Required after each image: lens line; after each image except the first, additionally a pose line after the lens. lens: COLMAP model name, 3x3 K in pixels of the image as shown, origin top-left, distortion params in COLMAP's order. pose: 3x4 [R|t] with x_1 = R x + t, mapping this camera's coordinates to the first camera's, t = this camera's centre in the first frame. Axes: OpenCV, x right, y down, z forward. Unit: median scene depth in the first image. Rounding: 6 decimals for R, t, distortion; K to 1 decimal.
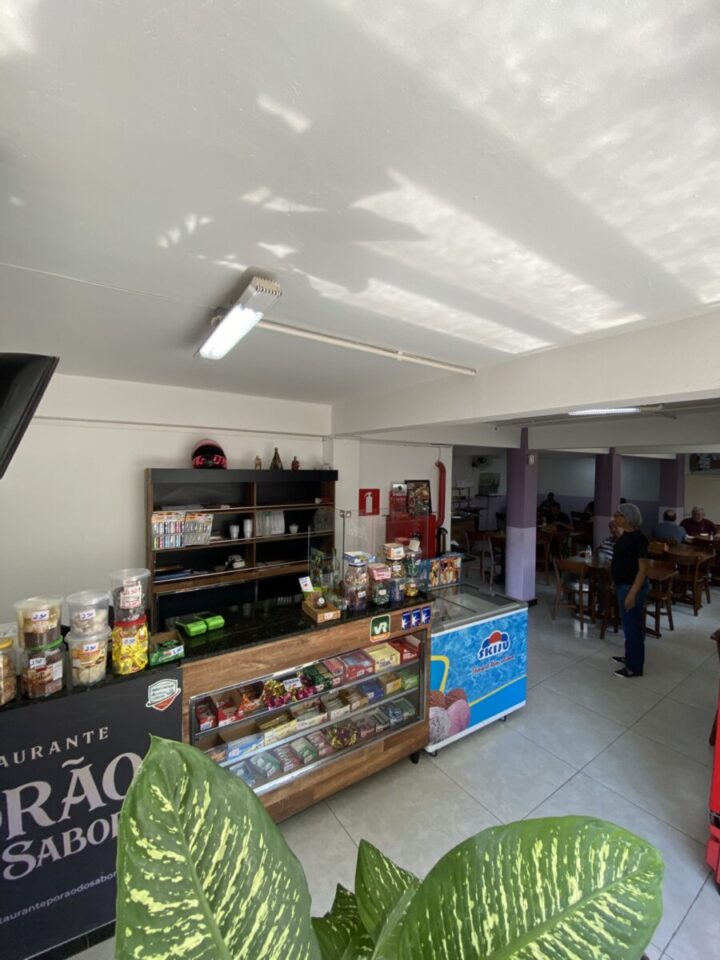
lens RADIAL K [[388.8, 0, 360.0], [0, 388.8, 480.0], [0, 0, 1]] dist [0.025045, -0.022244]
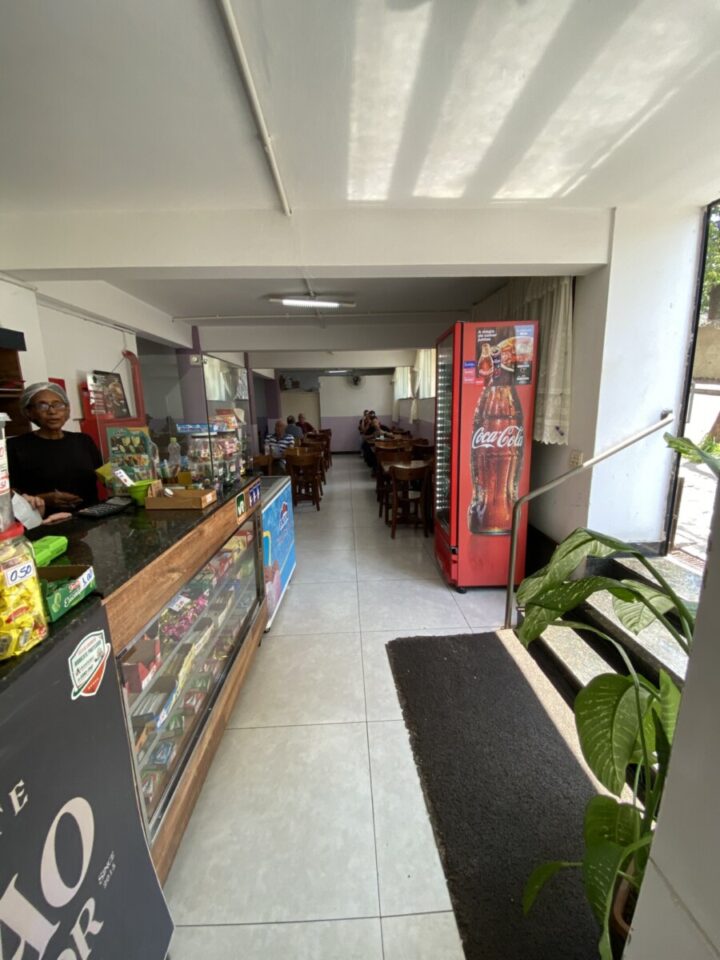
lens RADIAL K [[388.8, 0, 360.0], [0, 388.8, 480.0], [0, 0, 1]] dist [0.025045, -0.022244]
pose [[0.531527, -0.187048, 0.826131, -0.560562], [0.058995, 0.981120, 0.184183, 0.205151], [-0.844984, -0.049161, 0.532527, 0.380862]]
